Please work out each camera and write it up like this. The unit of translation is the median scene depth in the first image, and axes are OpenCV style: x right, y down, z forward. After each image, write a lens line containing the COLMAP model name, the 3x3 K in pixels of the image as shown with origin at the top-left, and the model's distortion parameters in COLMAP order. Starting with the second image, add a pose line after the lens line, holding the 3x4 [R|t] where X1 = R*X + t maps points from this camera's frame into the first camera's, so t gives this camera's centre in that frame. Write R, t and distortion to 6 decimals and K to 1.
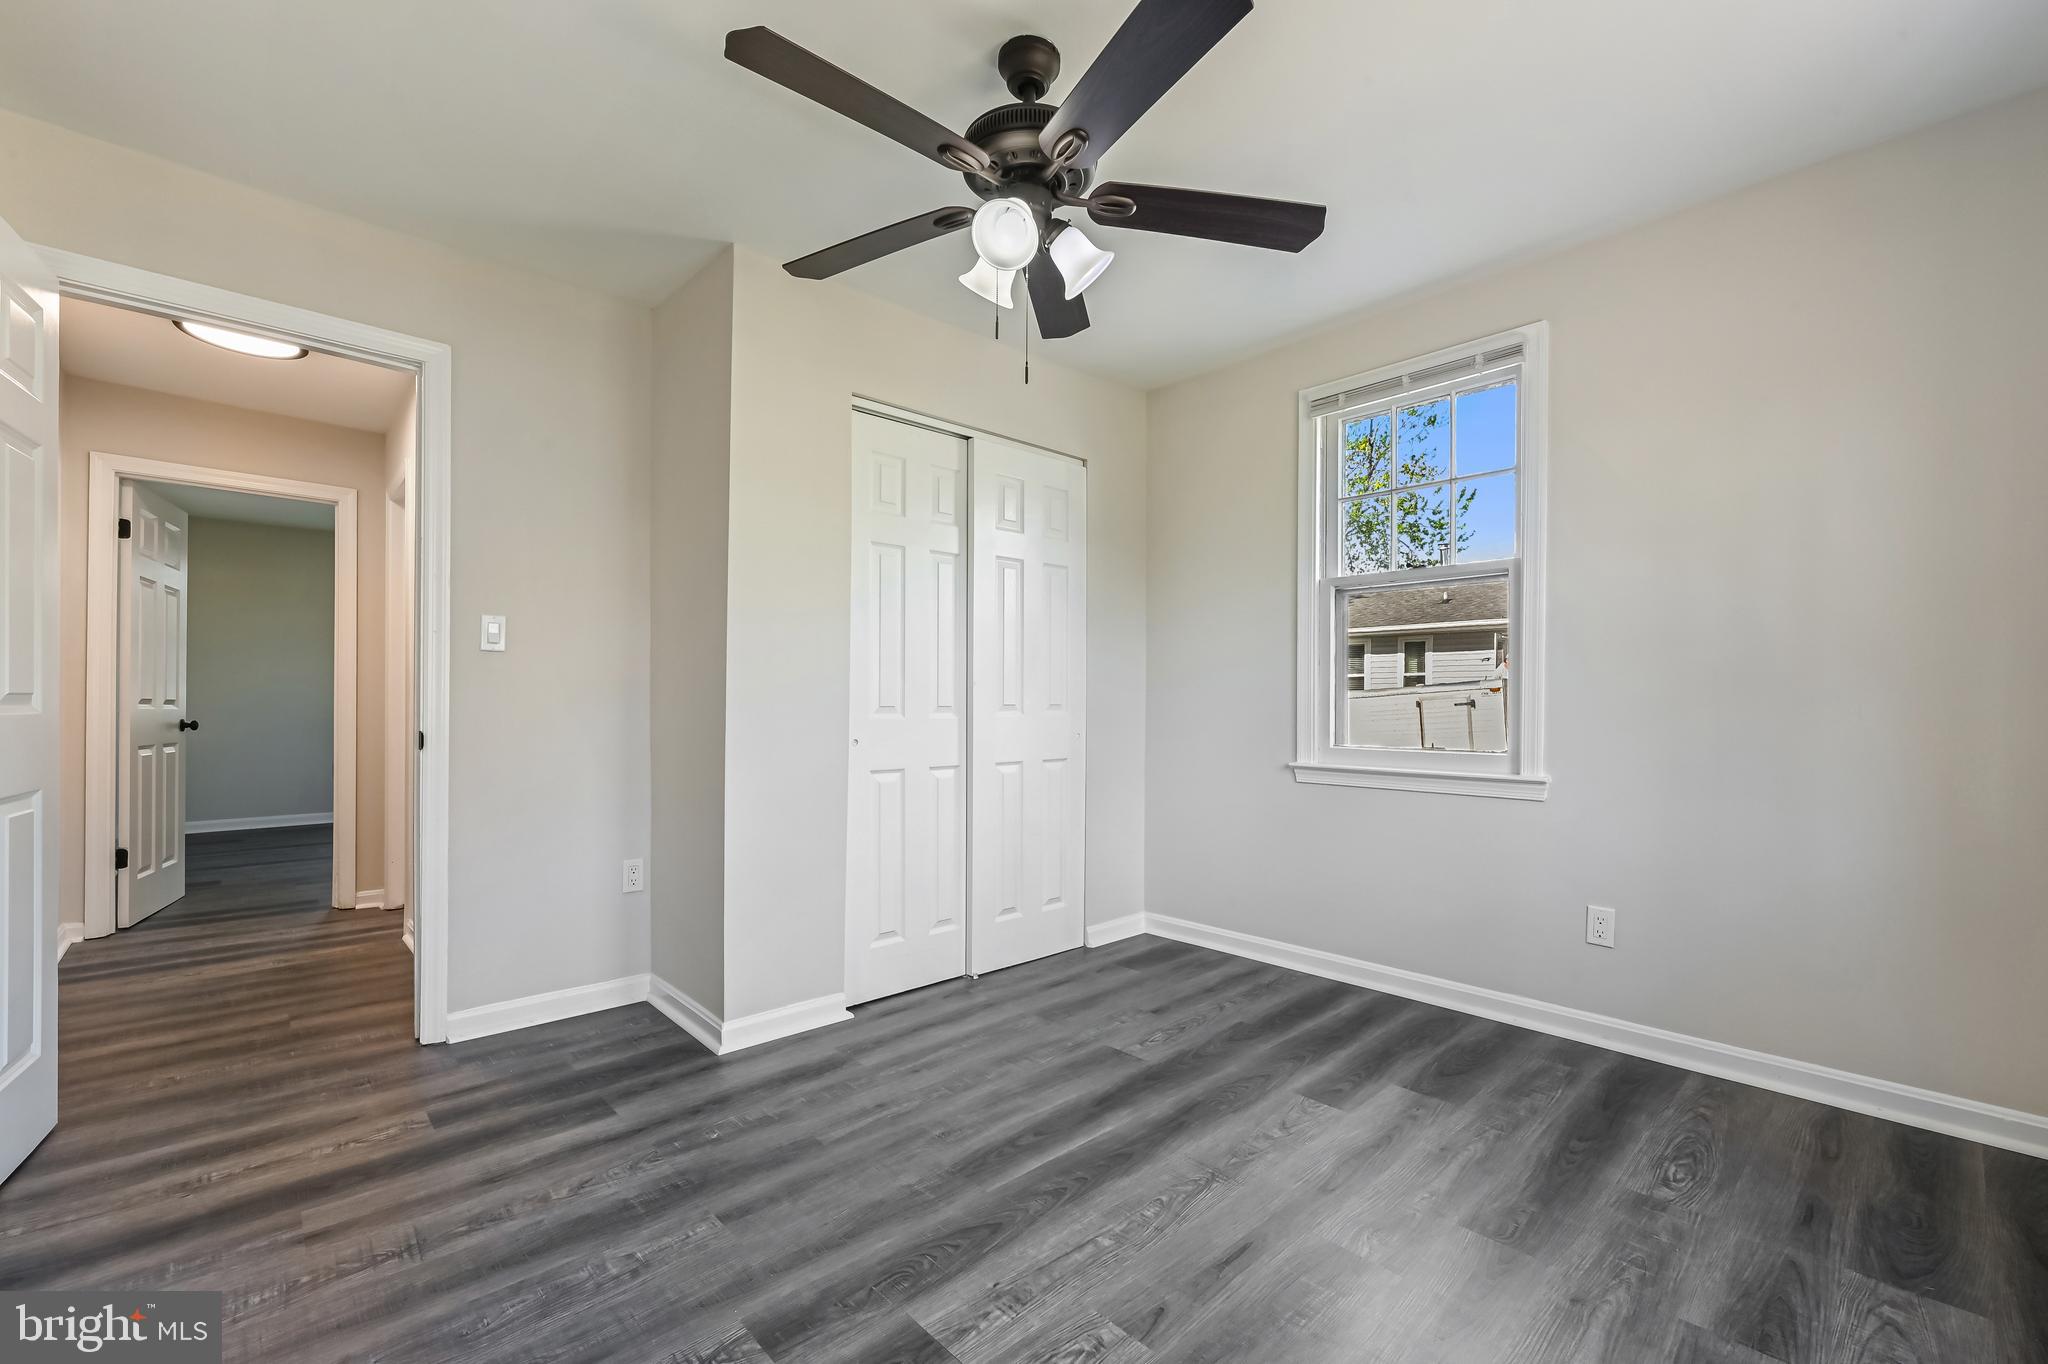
lens RADIAL K [[877.1, 0, 1020.7], [0, 877.1, 700.2], [0, 0, 1]] dist [0.003045, 0.000222]
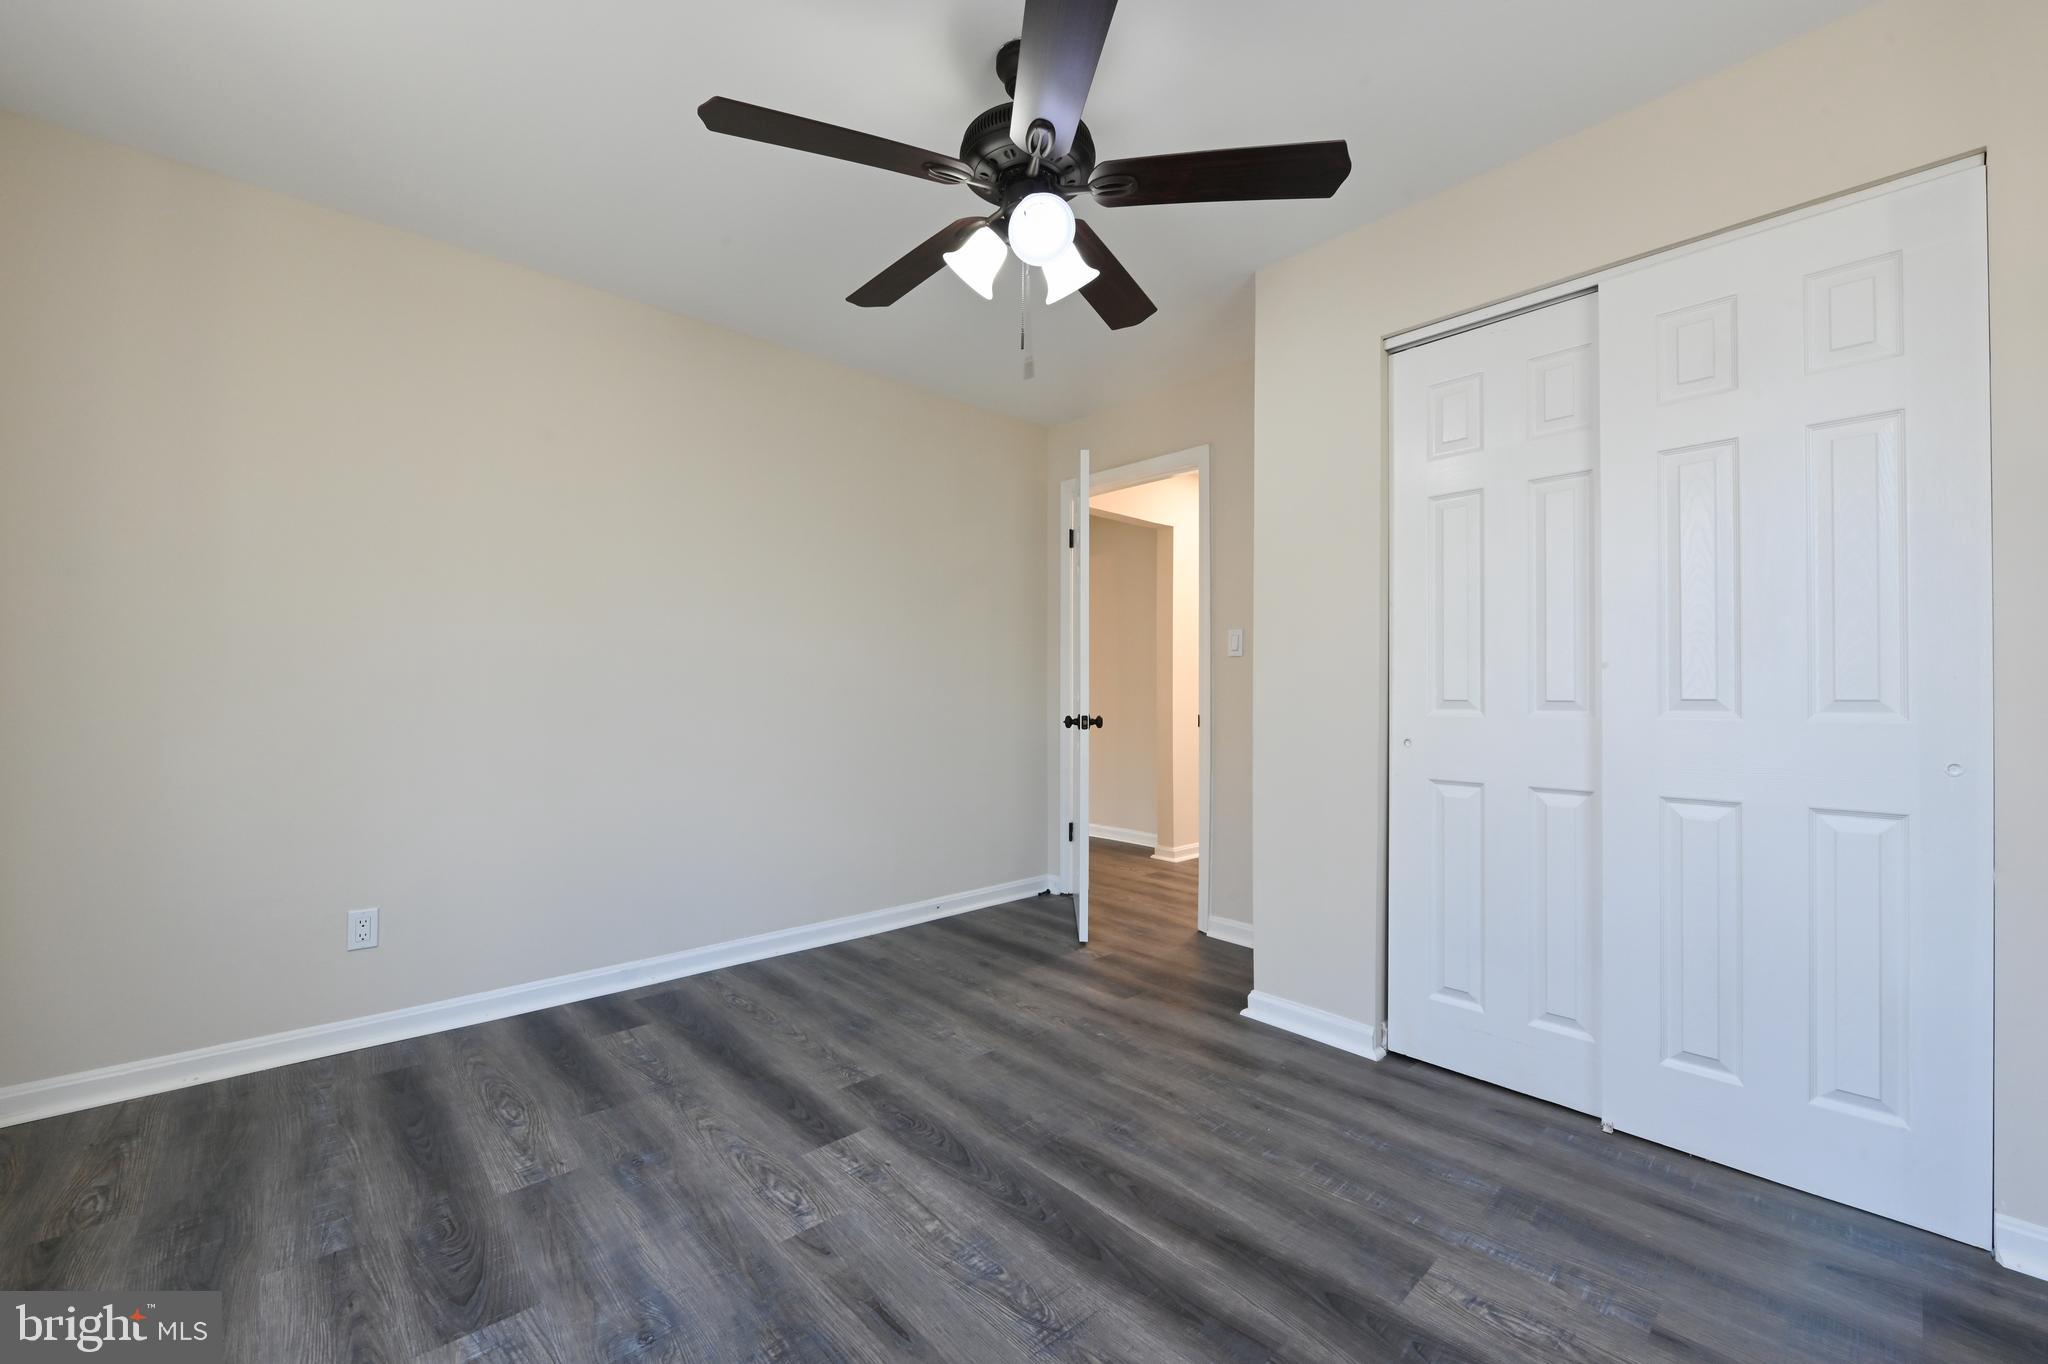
lens RADIAL K [[806.6, 0, 1014.4], [0, 806.6, 689.2], [0, 0, 1]] dist [-0.010421, -0.000183]
pose [[-0.018842, -0.006293, -0.999803, 0.737758], [0.000663, 0.999980, -0.006306, 0.000960], [0.999822, -0.000782, -0.018837, 0.799850]]
